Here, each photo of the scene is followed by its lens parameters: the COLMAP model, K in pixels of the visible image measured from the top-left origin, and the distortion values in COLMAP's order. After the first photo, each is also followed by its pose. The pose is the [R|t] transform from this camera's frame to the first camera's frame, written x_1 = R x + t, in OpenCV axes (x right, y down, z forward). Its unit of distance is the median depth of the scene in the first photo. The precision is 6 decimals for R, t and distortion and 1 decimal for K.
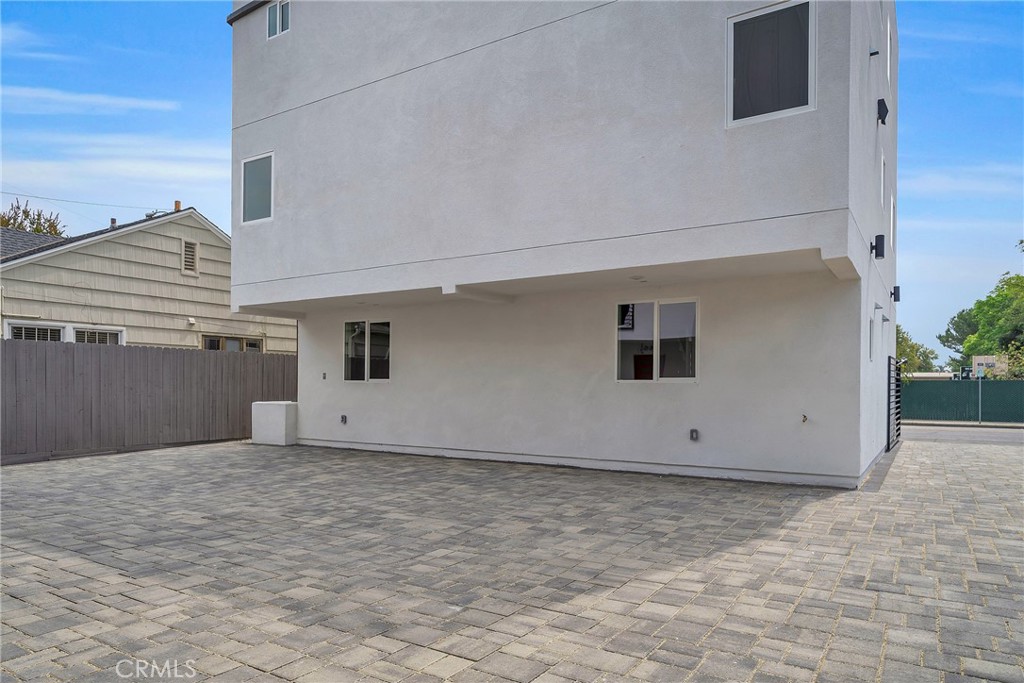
lens RADIAL K [[652.6, 0, 511.6], [0, 652.6, 394.5], [0, 0, 1]] dist [0.007275, 0.001062]
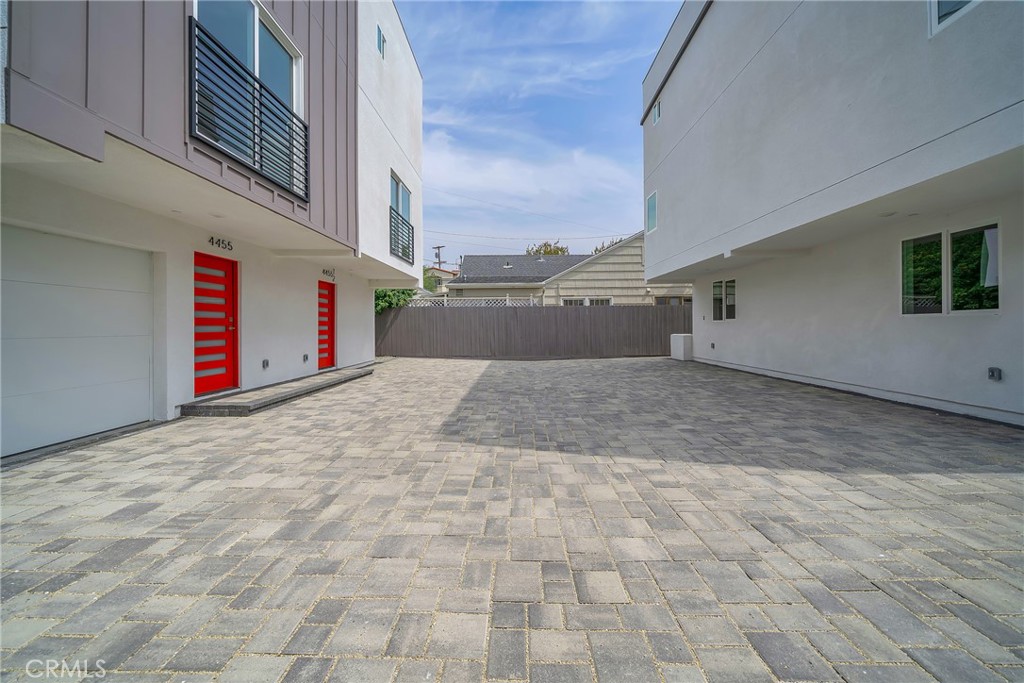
lens RADIAL K [[385.7, 0, 513.2], [0, 385.7, 326.7], [0, 0, 1]] dist [-0.001038, -0.000022]
pose [[0.532530, -0.008606, -0.846368, 0.278298], [-0.000446, 0.999945, -0.010448, 0.003067], [0.846411, 0.005941, 0.532497, 0.129835]]
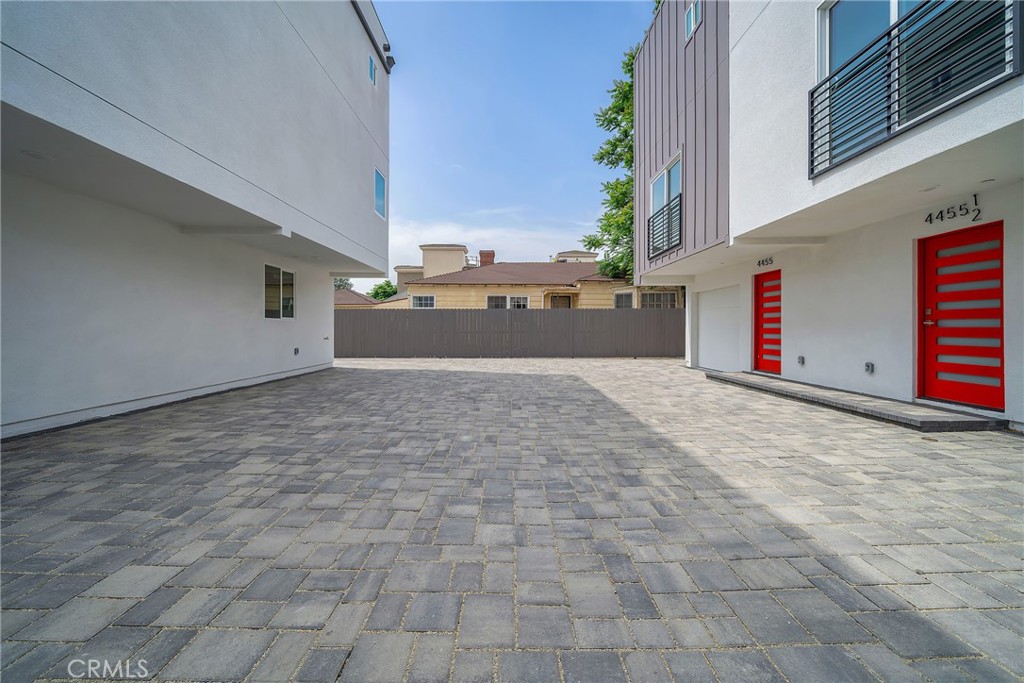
lens RADIAL K [[385.7, 0, 513.2], [0, 385.7, 326.7], [0, 0, 1]] dist [-0.001038, -0.000022]
pose [[-0.549917, -0.001826, 0.835218, -0.656285], [0.005022, 0.999972, 0.005493, -0.003231], [-0.835204, 0.007215, -0.549892, 0.805664]]
